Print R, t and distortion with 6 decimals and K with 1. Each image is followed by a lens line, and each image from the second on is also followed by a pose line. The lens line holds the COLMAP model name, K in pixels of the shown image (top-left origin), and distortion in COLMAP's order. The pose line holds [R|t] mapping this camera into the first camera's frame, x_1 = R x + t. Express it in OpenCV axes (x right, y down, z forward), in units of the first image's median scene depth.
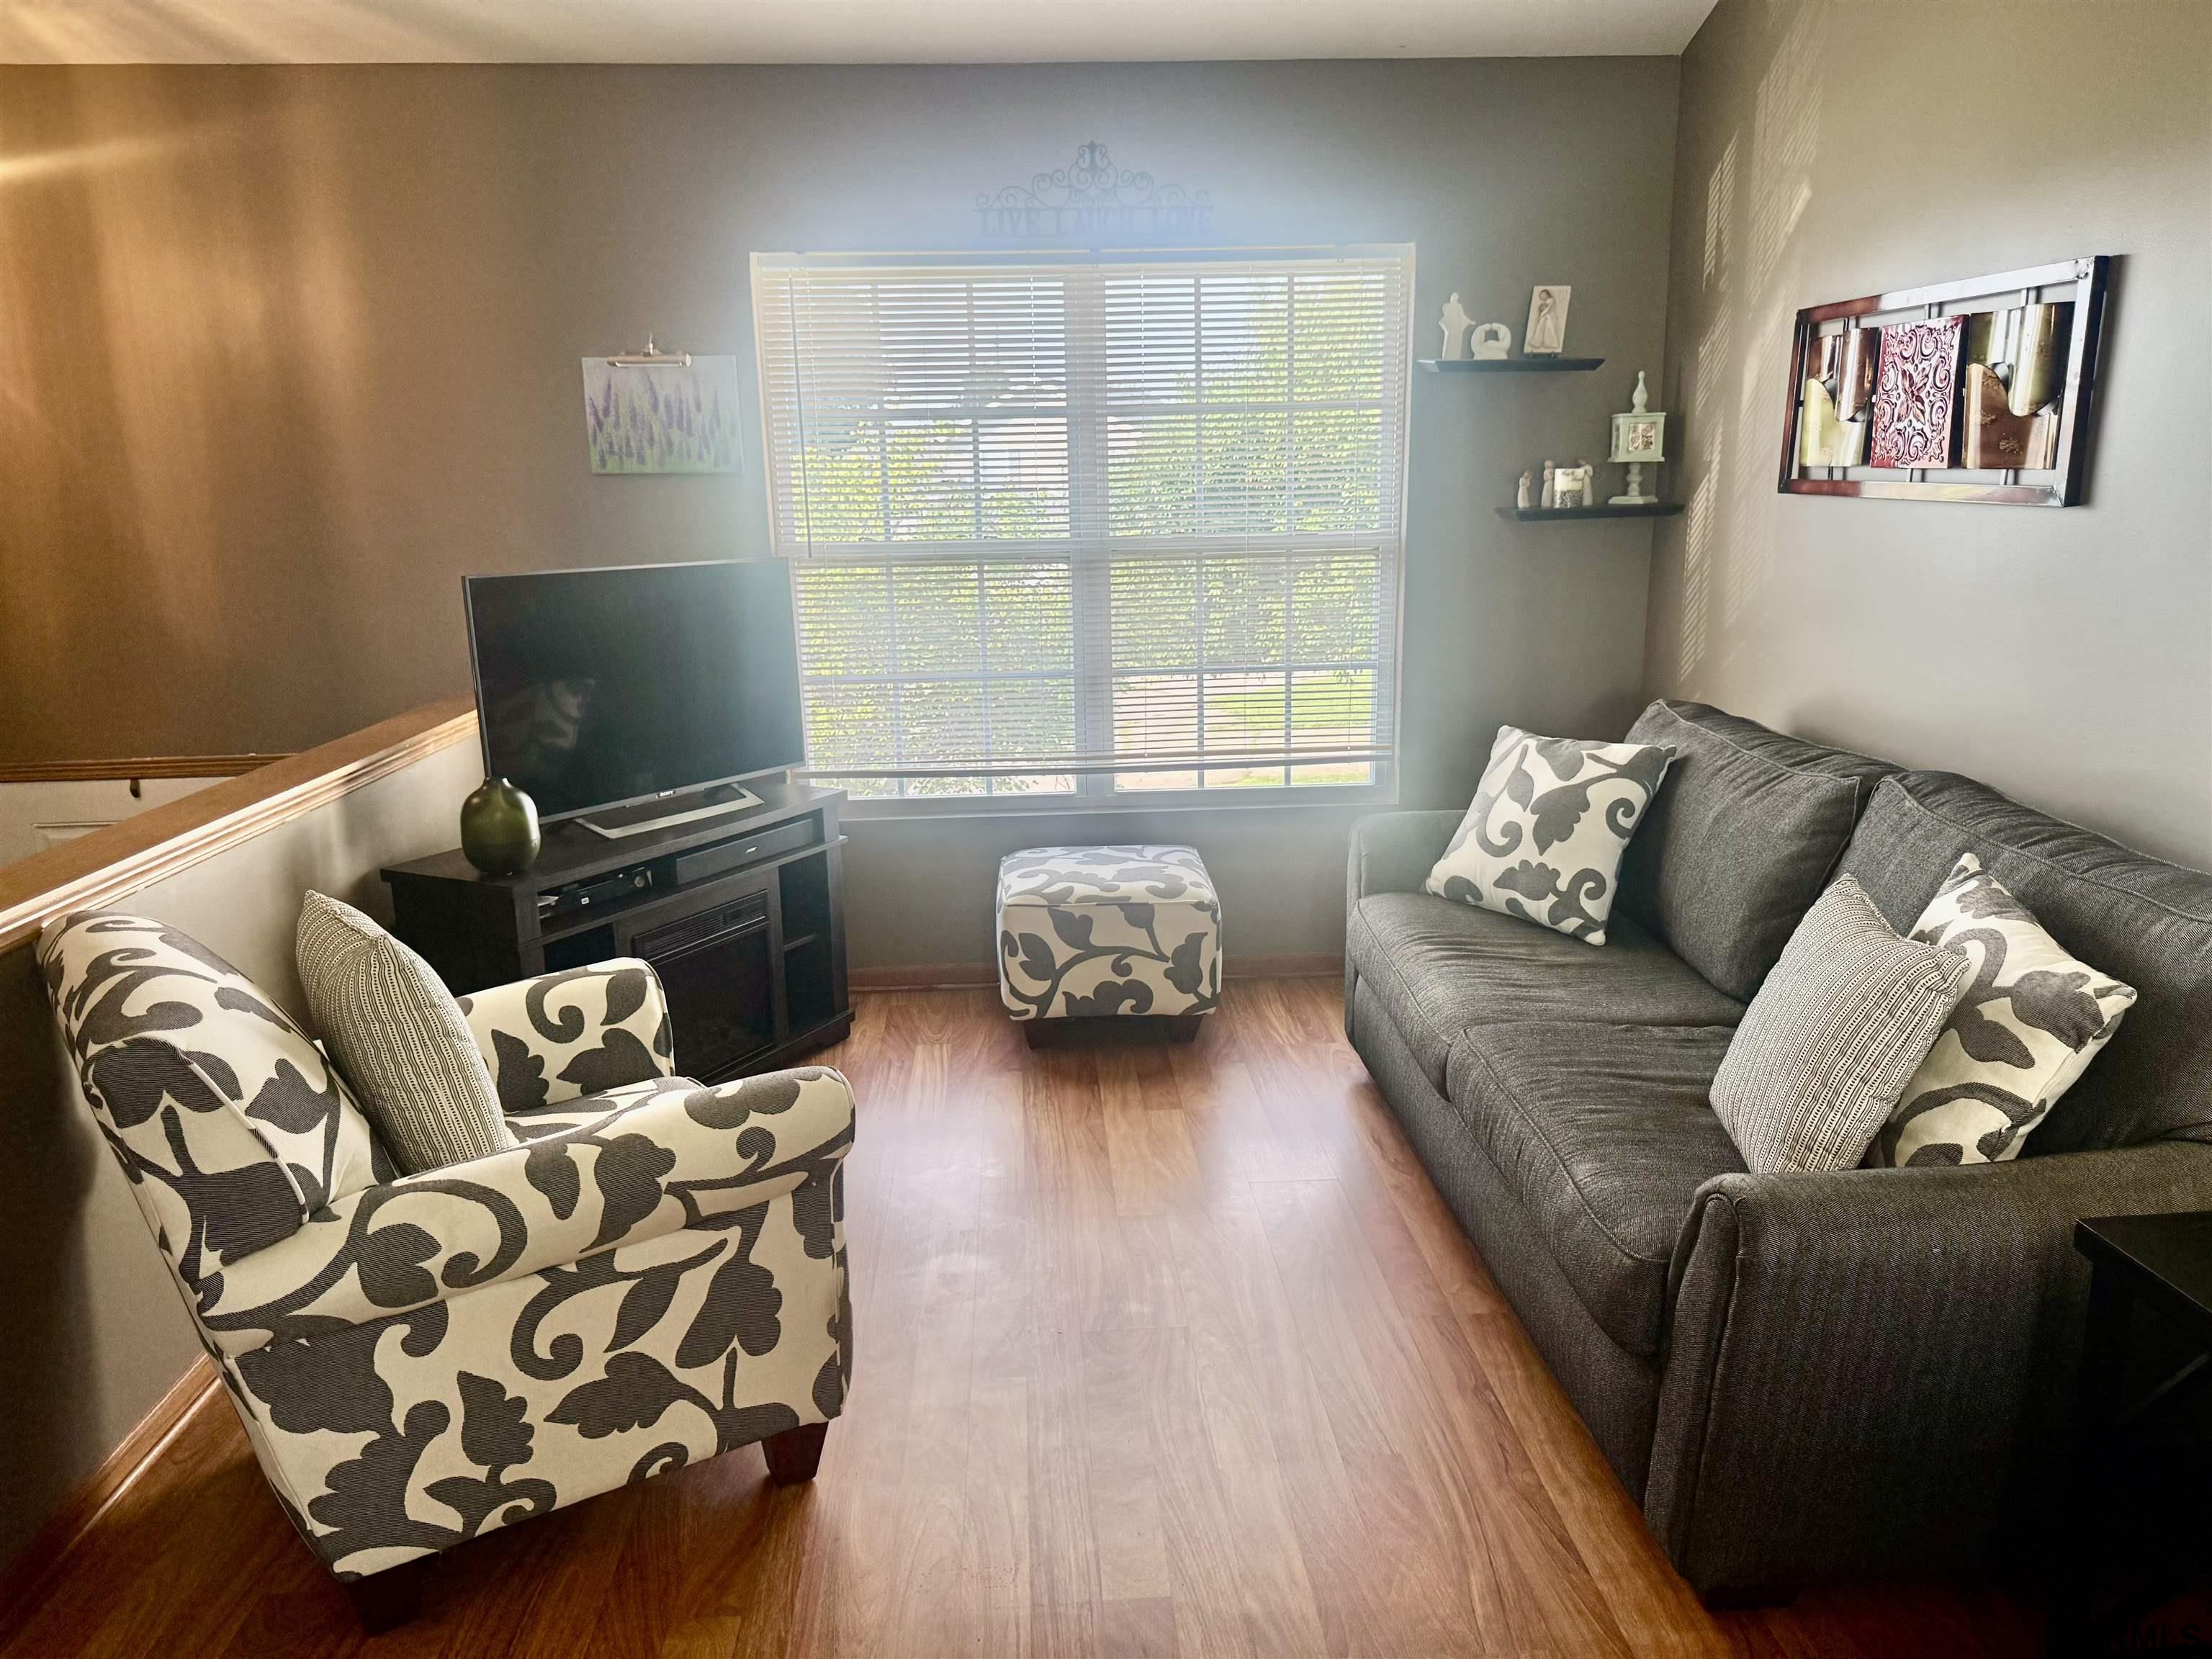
lens RADIAL K [[1537.9, 0, 1106.0], [0, 1537.9, 829.5], [0, 0, 1]] dist [0.025677, -0.060125]
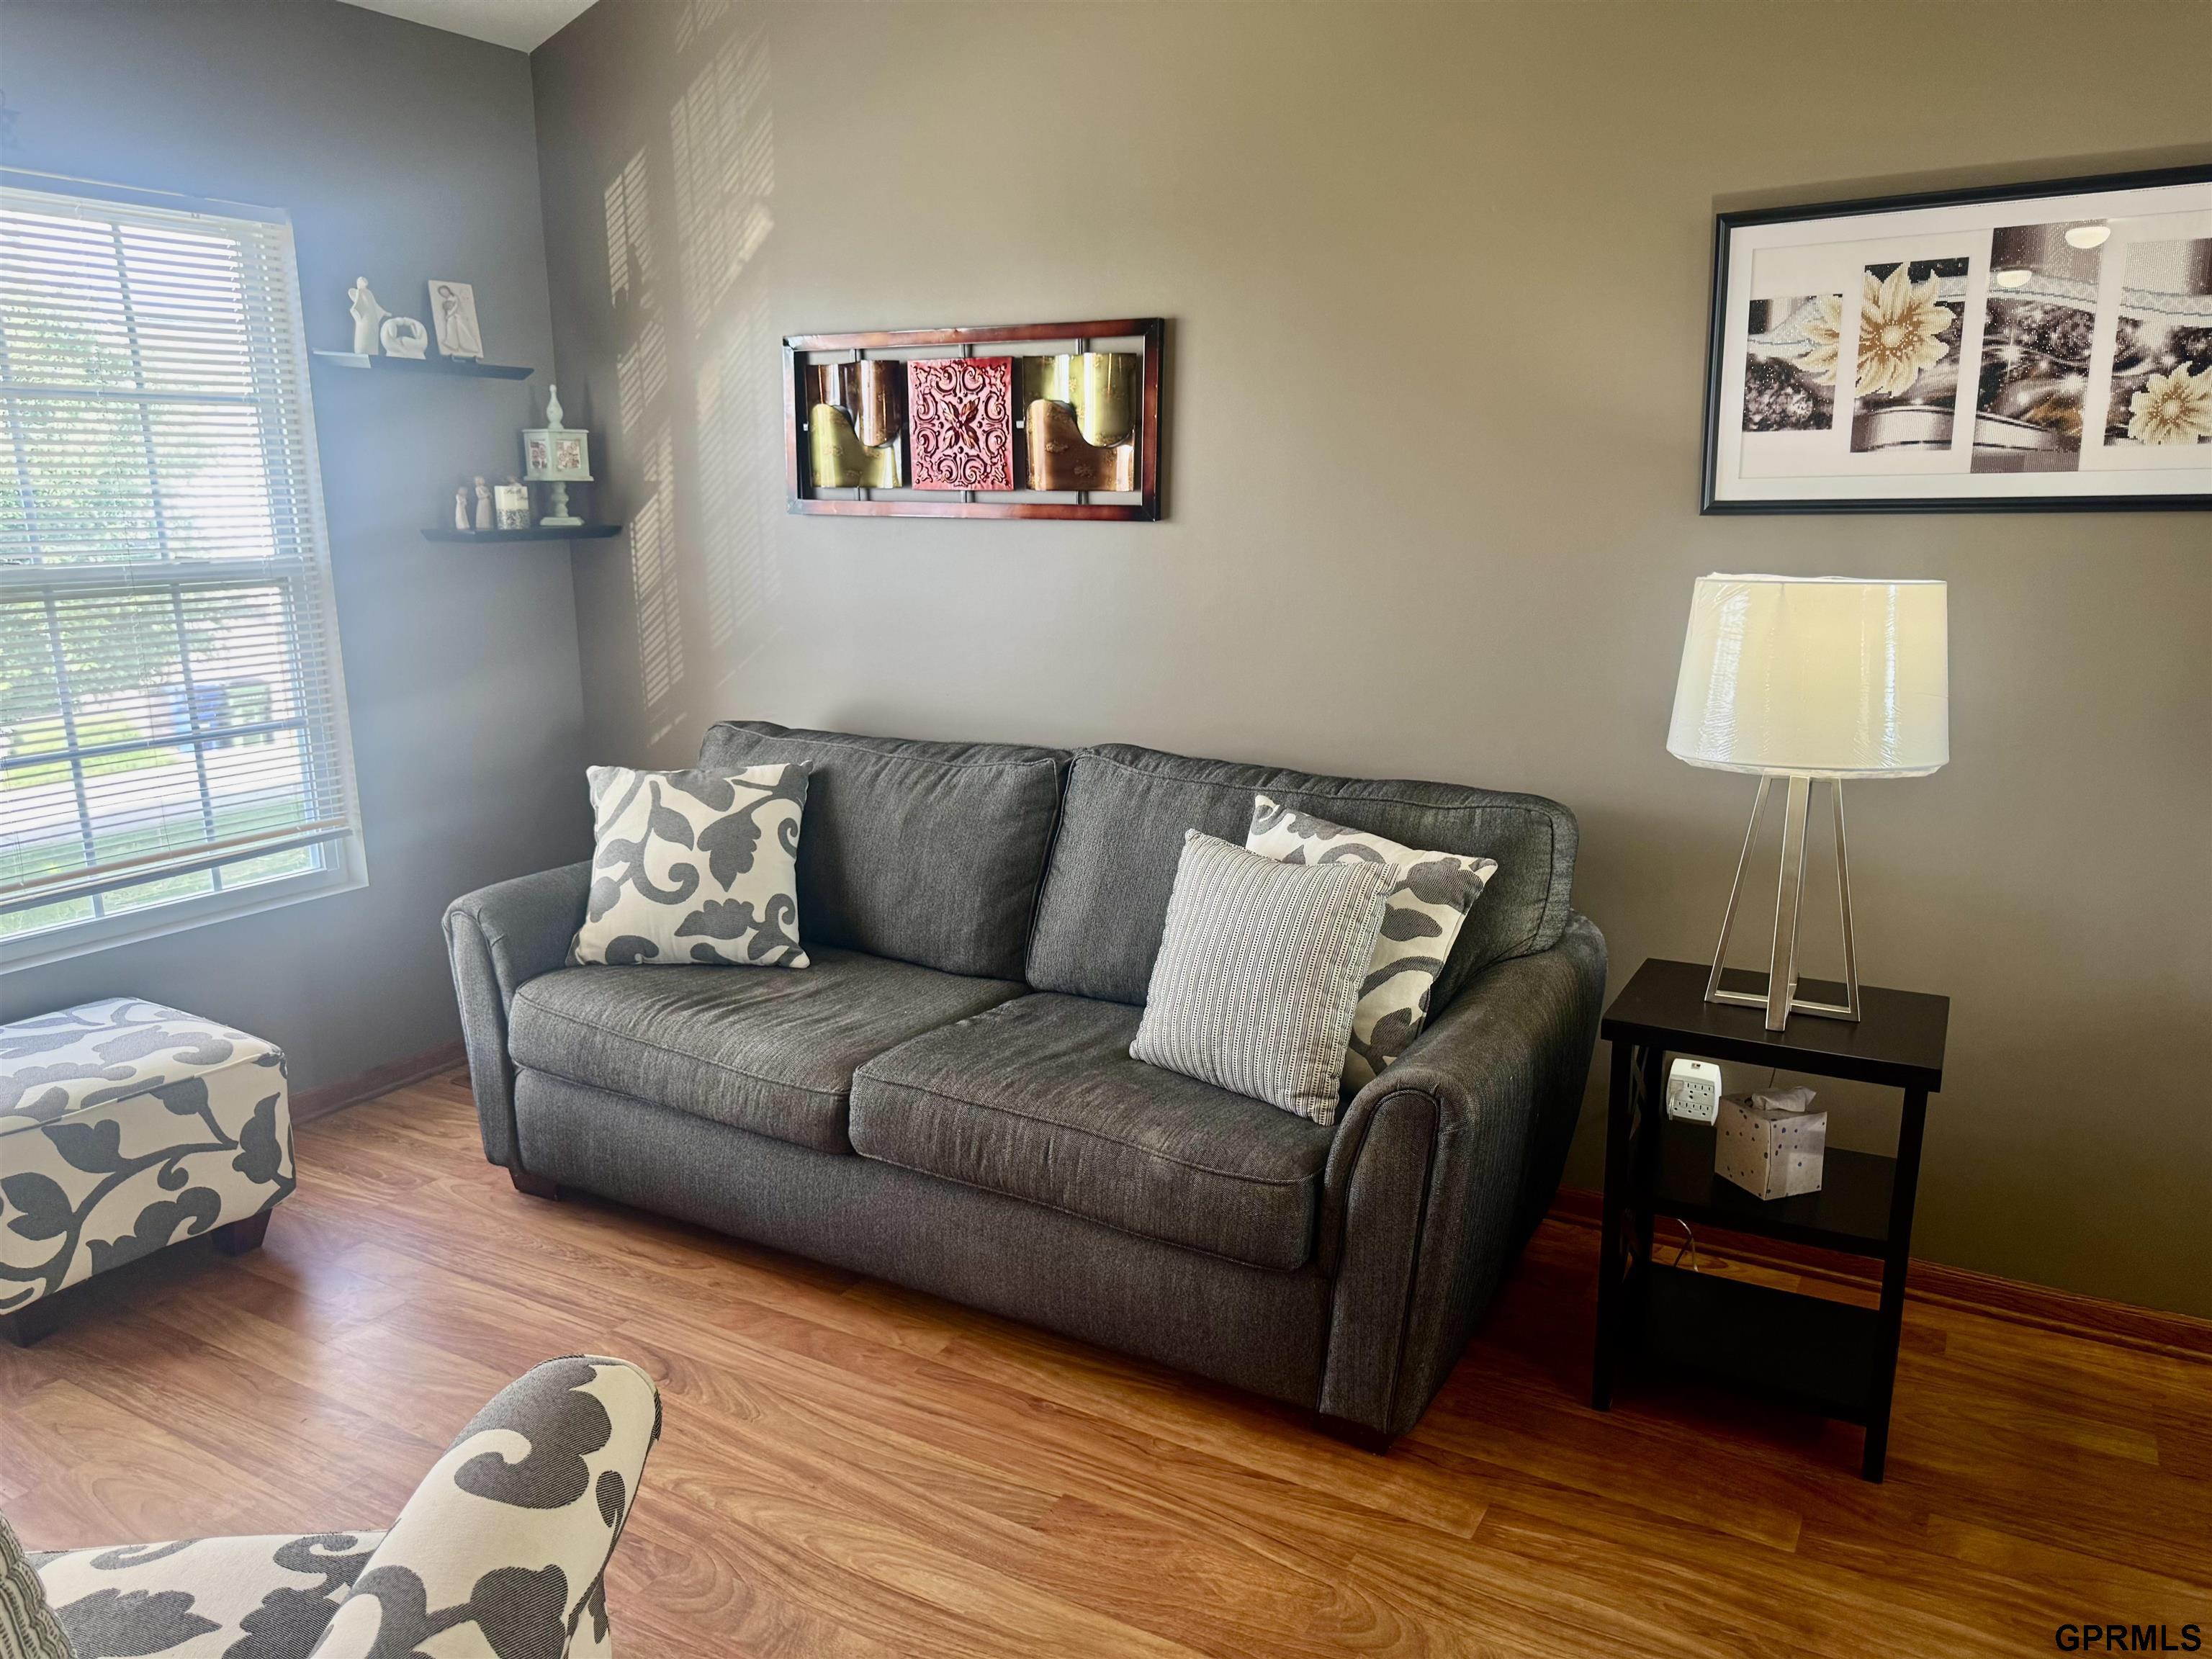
lens RADIAL K [[1548.0, 0, 1106.0], [0, 1548.0, 829.5], [0, 0, 1]] dist [0.061117, -0.064491]
pose [[0.554498, -0.161300, 0.816403, -0.341025], [0.180883, 0.980942, 0.070953, -0.043489], [-0.812289, 0.108330, 0.573107, 0.244039]]
